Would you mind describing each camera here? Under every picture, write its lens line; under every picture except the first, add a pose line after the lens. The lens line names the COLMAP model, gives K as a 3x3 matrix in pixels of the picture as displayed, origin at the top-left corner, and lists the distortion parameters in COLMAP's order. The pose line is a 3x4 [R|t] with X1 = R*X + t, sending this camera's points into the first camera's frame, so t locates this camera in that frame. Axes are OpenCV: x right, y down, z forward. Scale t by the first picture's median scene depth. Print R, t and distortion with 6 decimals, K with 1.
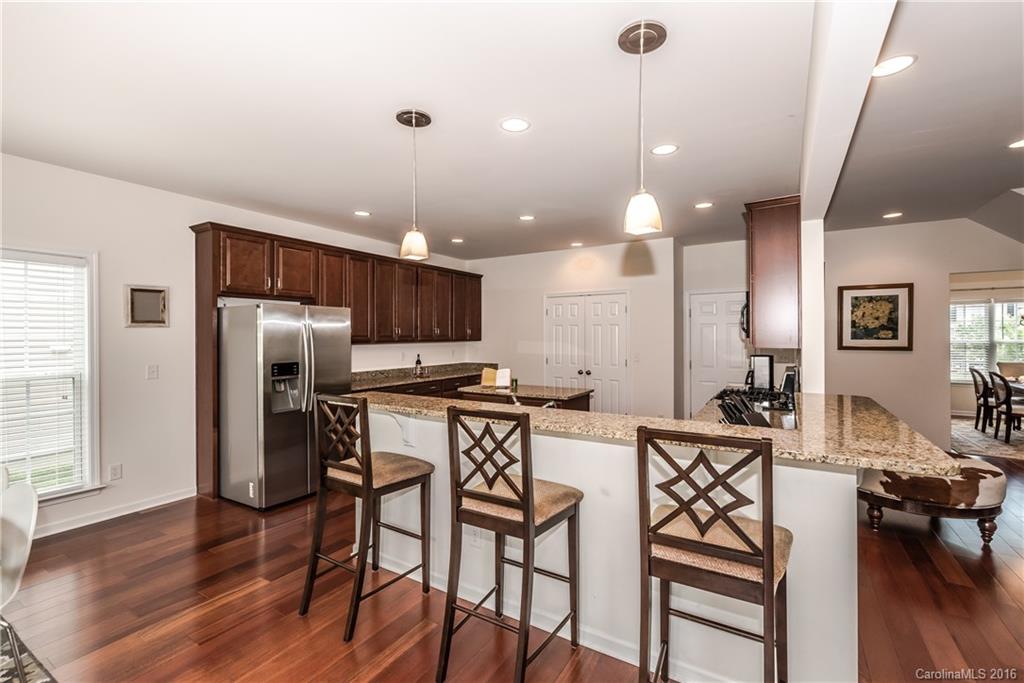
lens RADIAL K [[439.5, 0, 514.3], [0, 439.5, 322.8], [0, 0, 1]] dist [-0.000391, -0.000037]
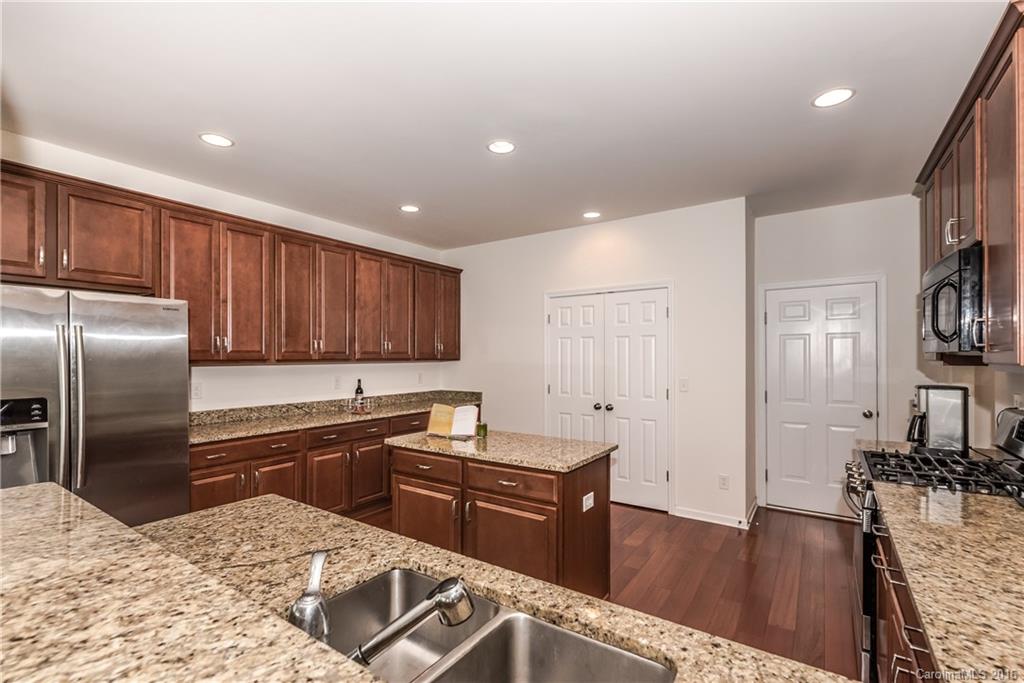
lens RADIAL K [[450.1, 0, 510.4], [0, 450.1, 351.2], [0, 0, 1]] dist [-0.002577, -0.000391]
pose [[0.998593, 0.000394, -0.053032, 0.055705], [0.000465, 0.999869, 0.016178, 0.016518], [0.053031, -0.016180, 0.998462, 0.315533]]
